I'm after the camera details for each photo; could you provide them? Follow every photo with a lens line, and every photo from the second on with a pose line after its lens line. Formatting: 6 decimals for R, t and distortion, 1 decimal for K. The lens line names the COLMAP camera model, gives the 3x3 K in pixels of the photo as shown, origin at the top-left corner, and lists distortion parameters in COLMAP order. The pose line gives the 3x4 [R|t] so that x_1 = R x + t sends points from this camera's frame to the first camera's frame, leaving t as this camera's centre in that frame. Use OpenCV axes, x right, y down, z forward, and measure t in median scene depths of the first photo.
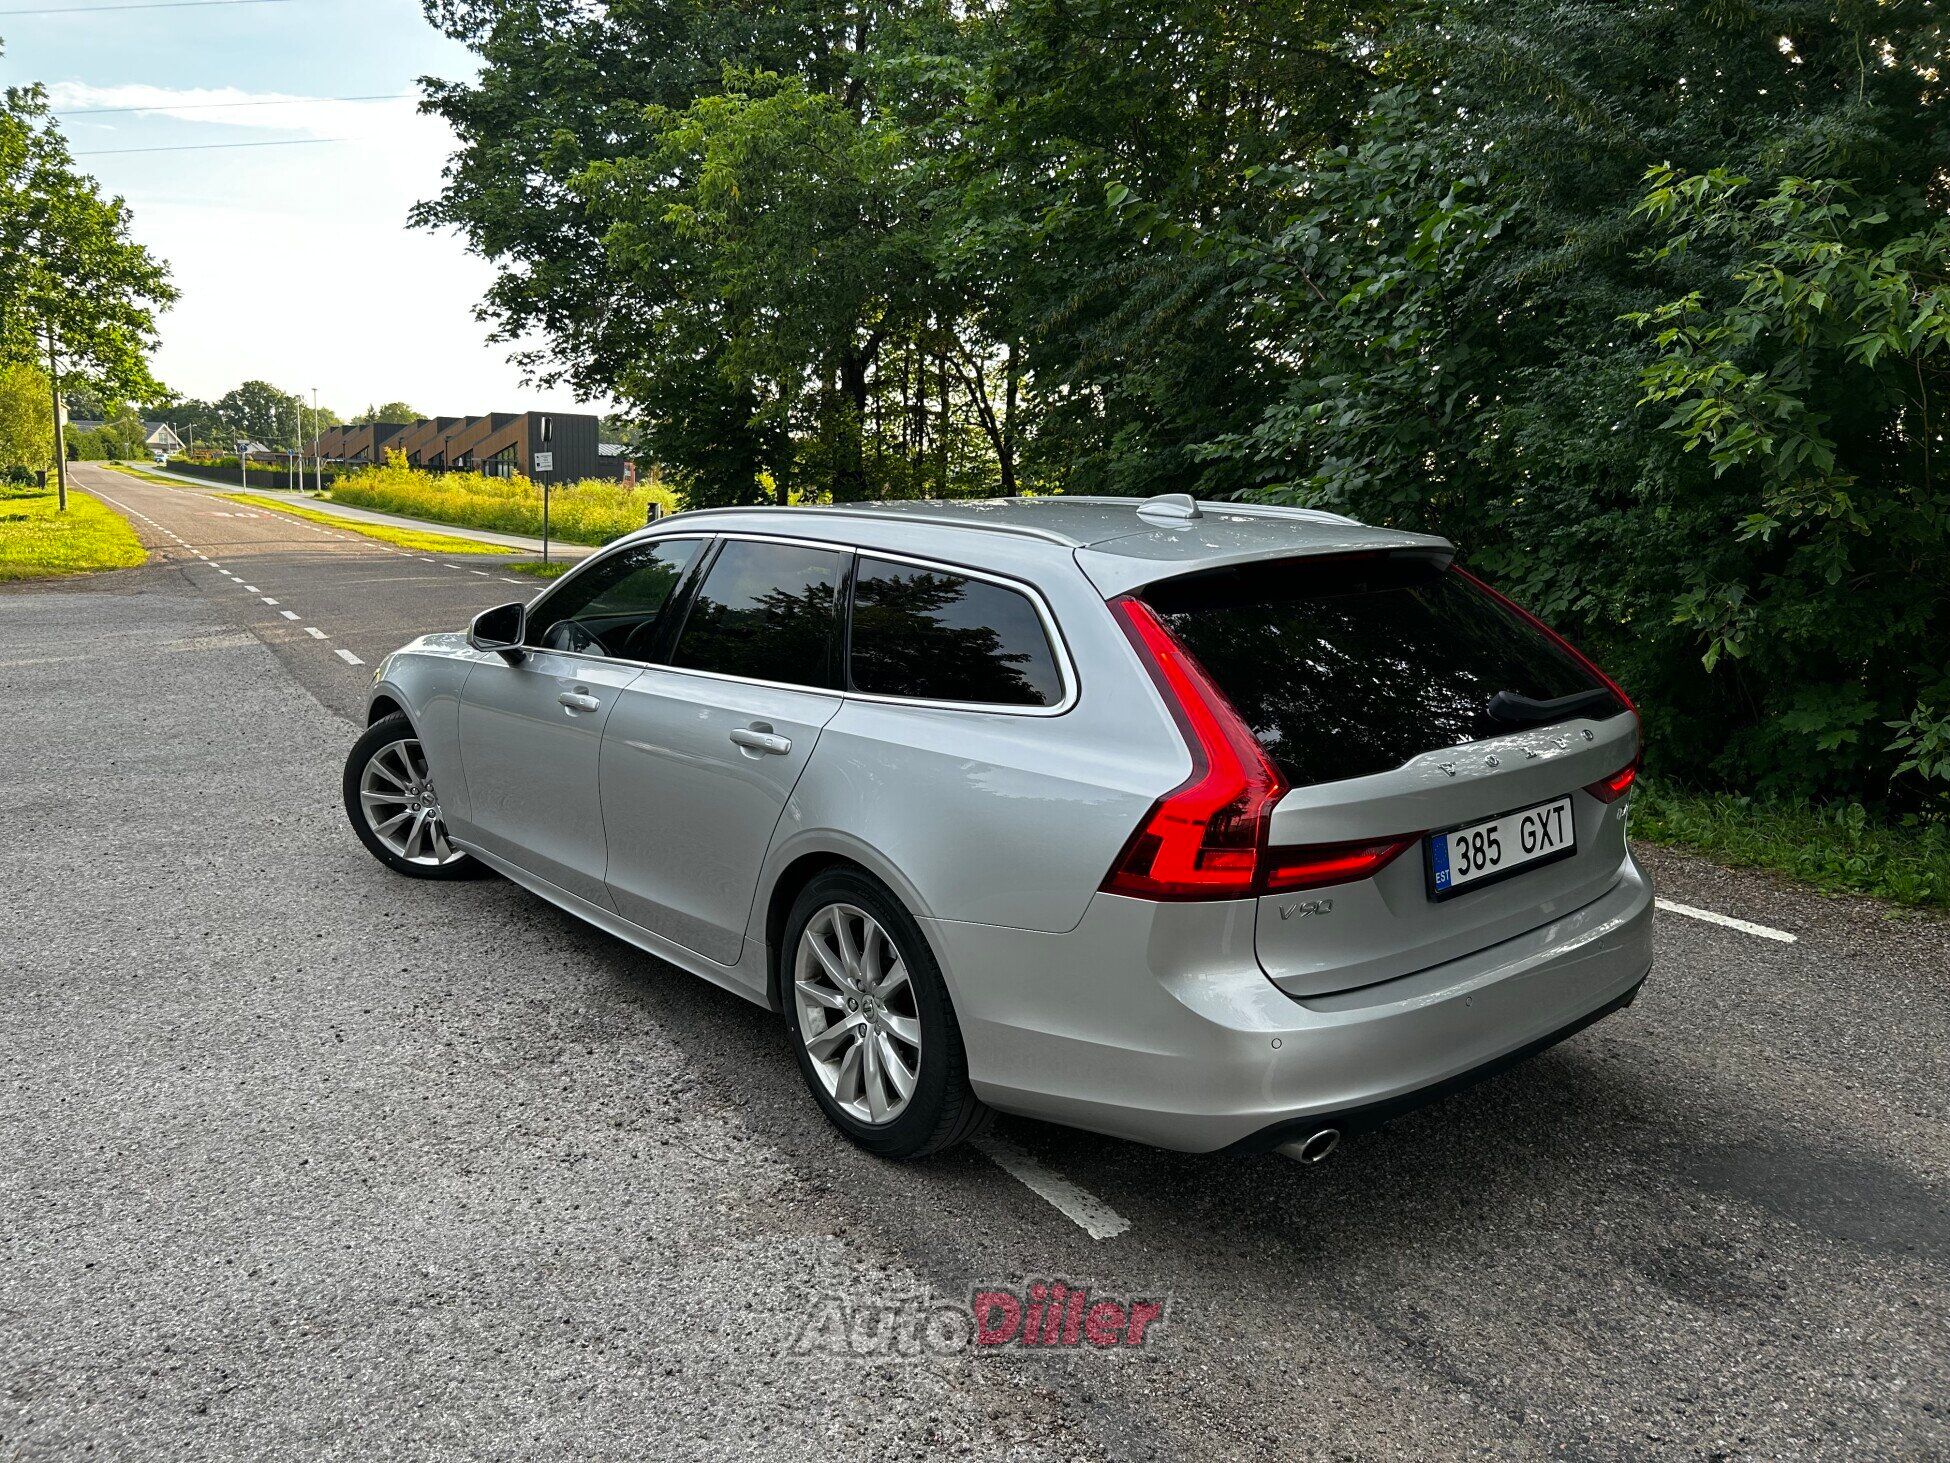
lens RADIAL K [[1449.2, 0, 980.6], [0, 1449.2, 765.6], [0, 0, 1]] dist [0.034290, -0.039753]
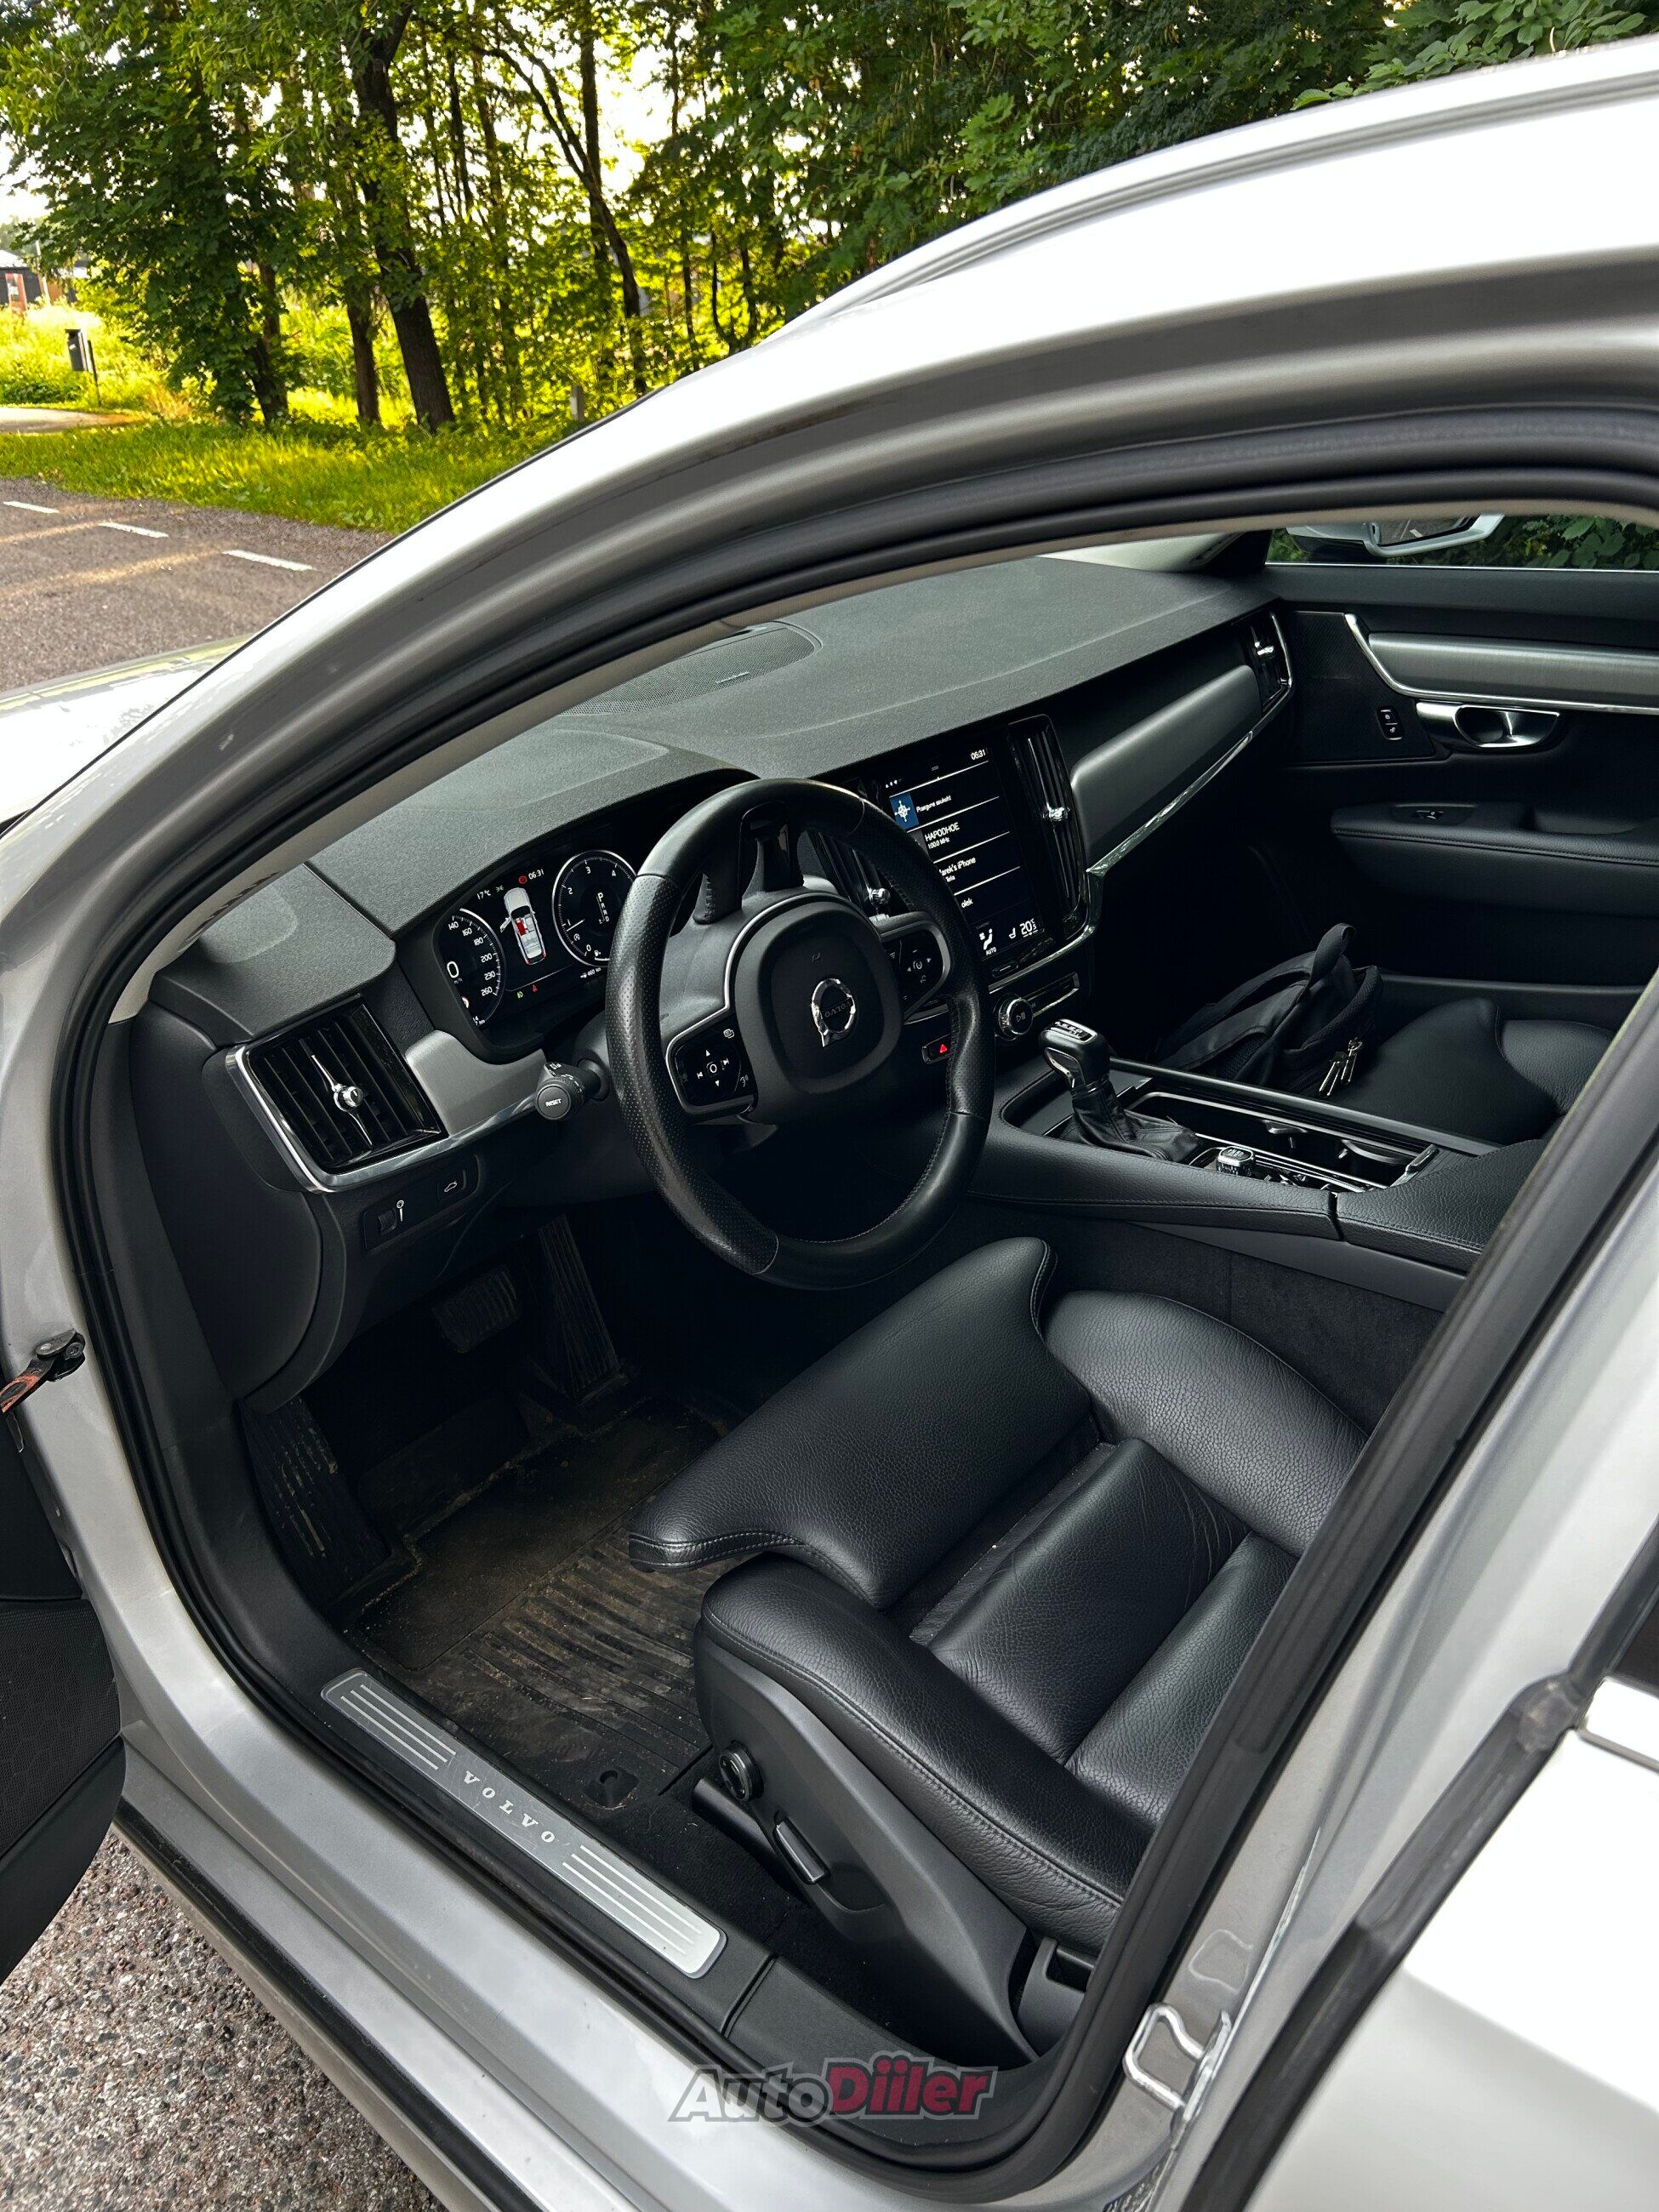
lens RADIAL K [[1661.2, 0, 829.5], [0, 1661.2, 1106.0], [0, 0, 1]] dist [0.068564, -0.099671]
pose [[0.981710, -0.131971, 0.137222, -0.057925], [0.090451, 0.957528, 0.273785, -0.029235], [-0.167526, -0.256366, 0.951952, 0.180108]]
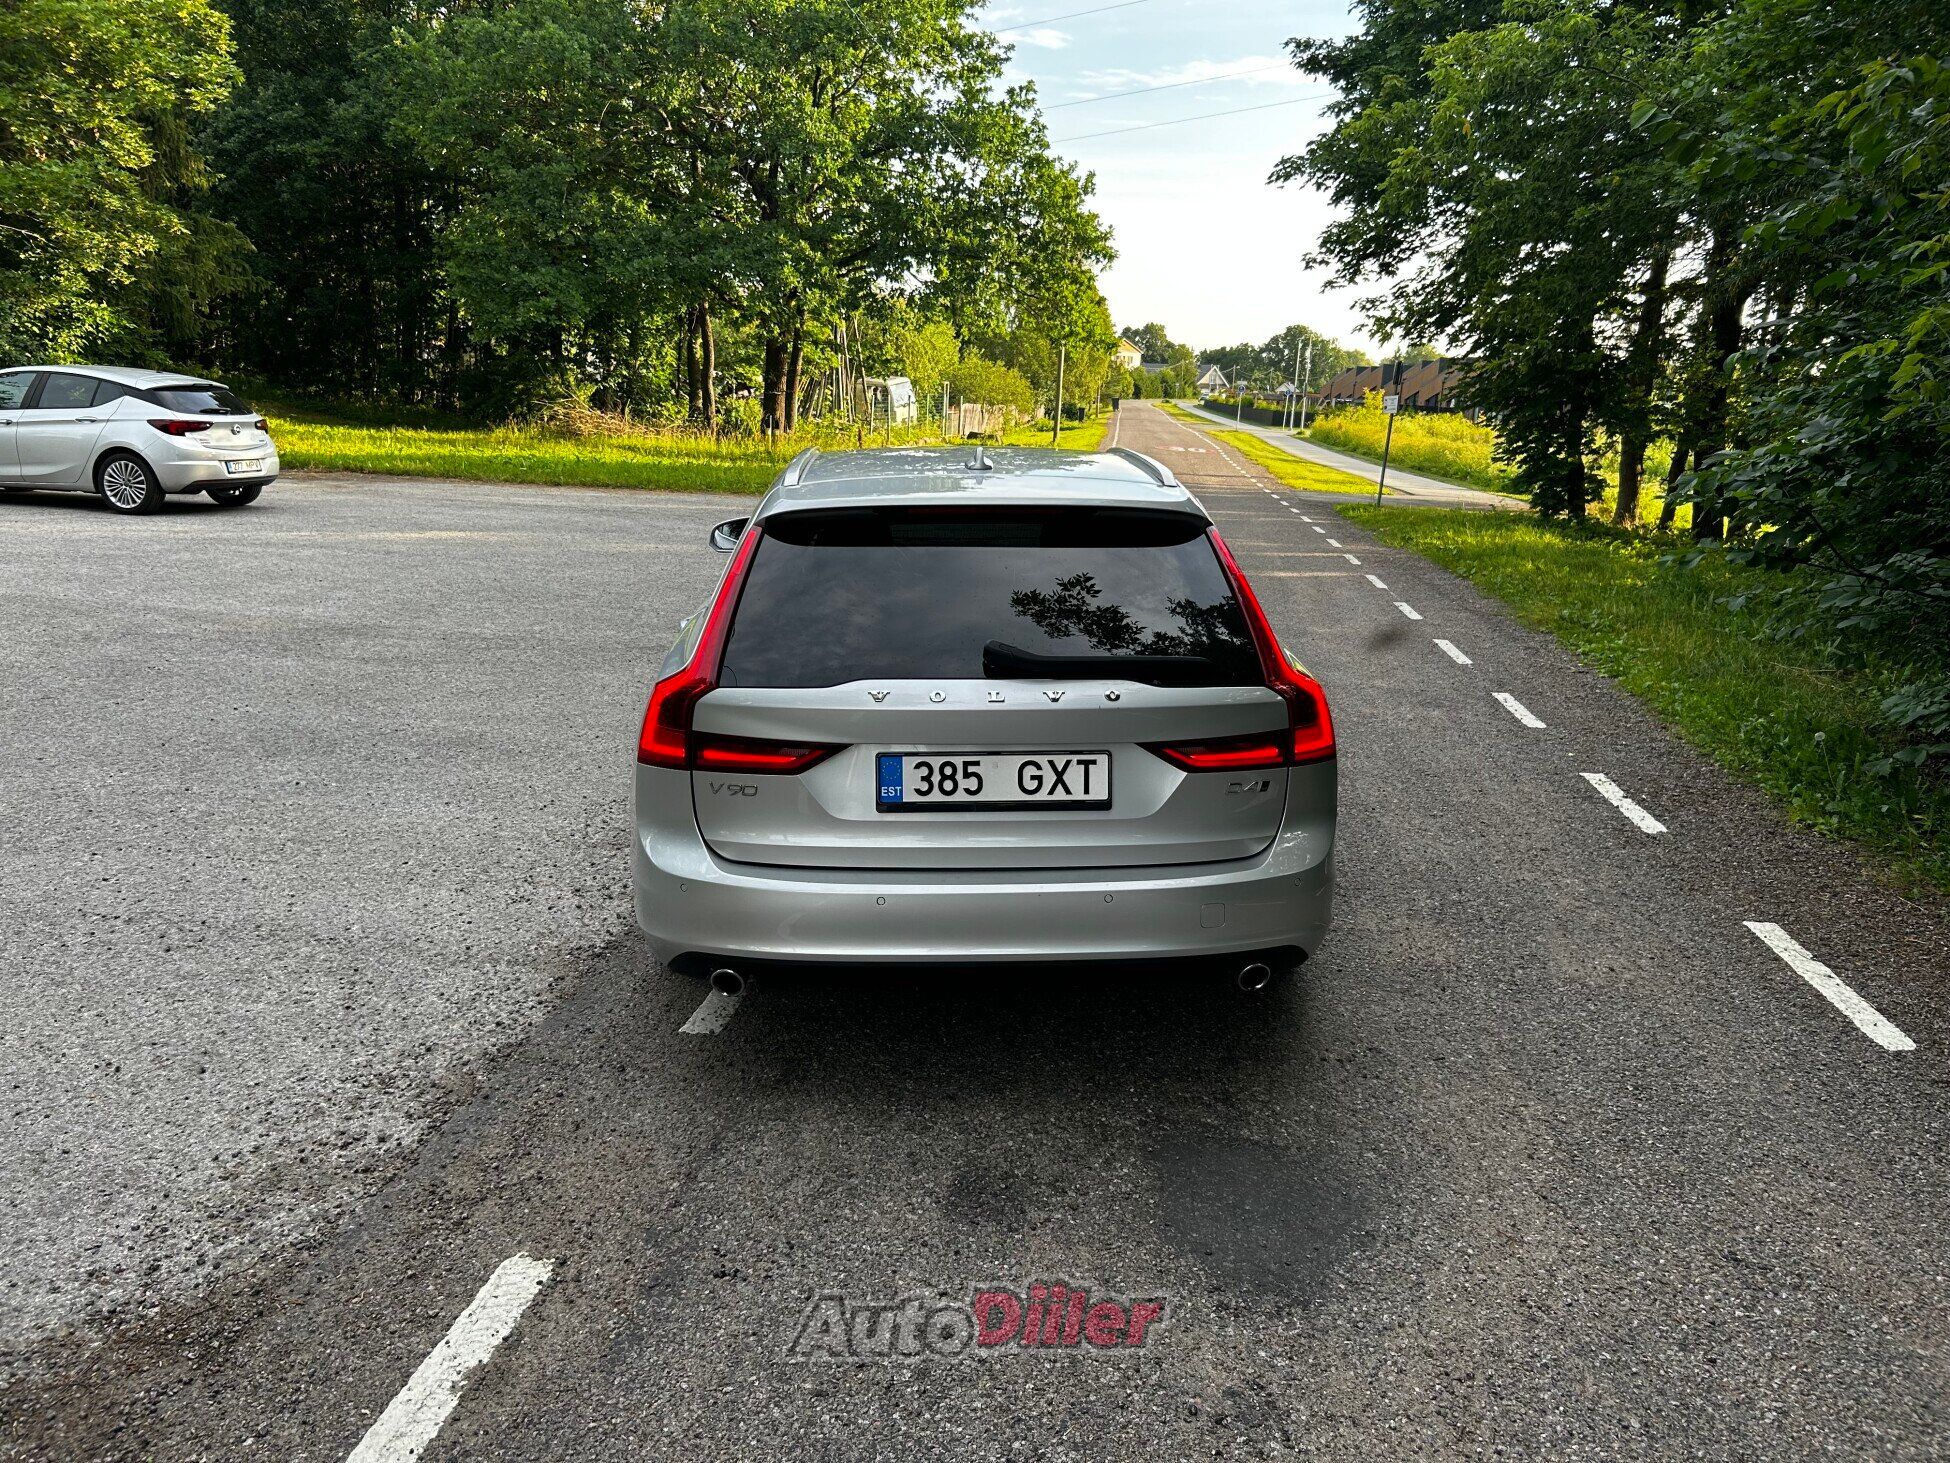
lens RADIAL K [[1464.5, 0, 975.0], [0, 1464.5, 731.5], [0, 0, 1]] dist [0.068564, -0.099671]
pose [[0.795906, 0.146456, -0.587439, 0.126834], [-0.138649, 0.988605, 0.058621, -0.005684], [0.589331, 0.034791, 0.807142, 0.013507]]
